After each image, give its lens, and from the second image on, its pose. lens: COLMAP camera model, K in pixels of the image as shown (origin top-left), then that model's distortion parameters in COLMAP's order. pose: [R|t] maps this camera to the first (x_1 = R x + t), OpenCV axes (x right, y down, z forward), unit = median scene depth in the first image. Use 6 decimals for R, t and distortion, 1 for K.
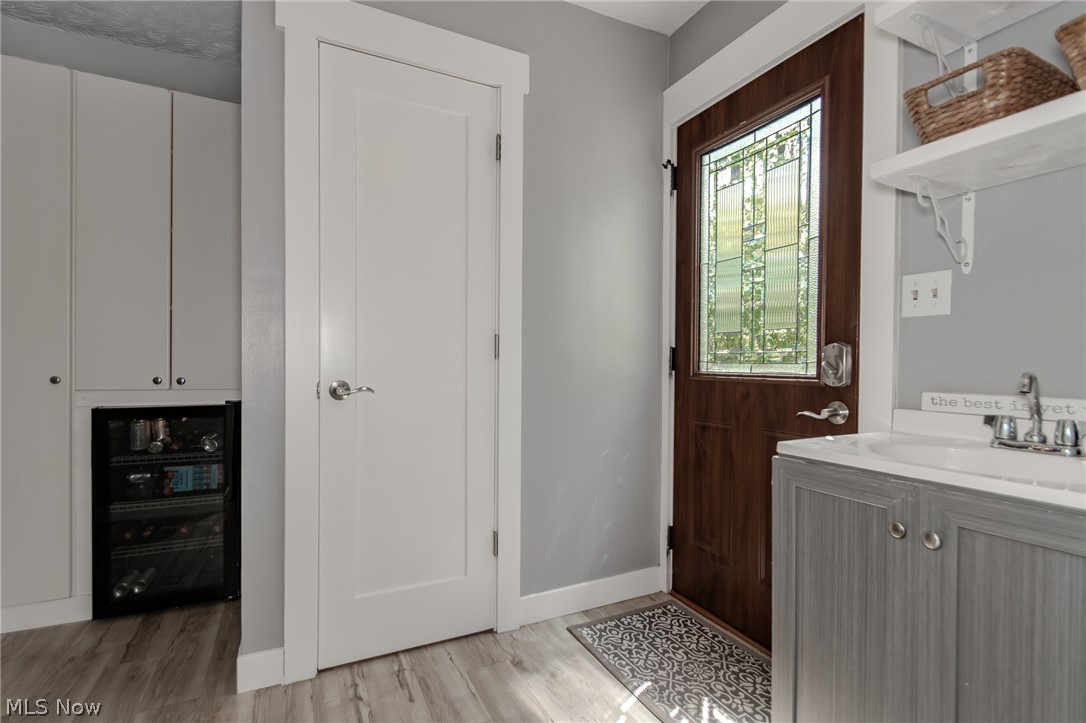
lens RADIAL K [[500.3, 0, 537.1], [0, 500.3, 366.3], [0, 0, 1]] dist [0.000639, -0.000447]
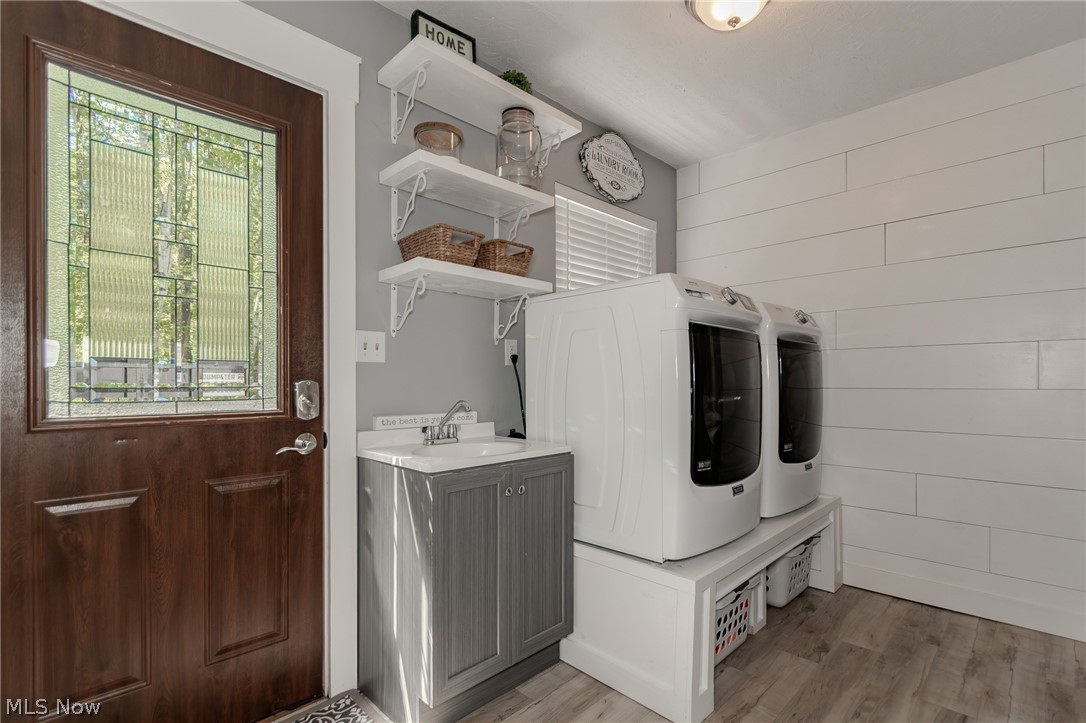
lens RADIAL K [[504.3, 0, 541.5], [0, 504.3, 377.7], [0, 0, 1]] dist [0.005480, 0.000190]
pose [[-0.333965, 0.002634, 0.942582, -0.614639], [0.008803, 0.999961, 0.000325, -0.047323], [-0.942544, 0.008406, -0.333975, 0.903063]]
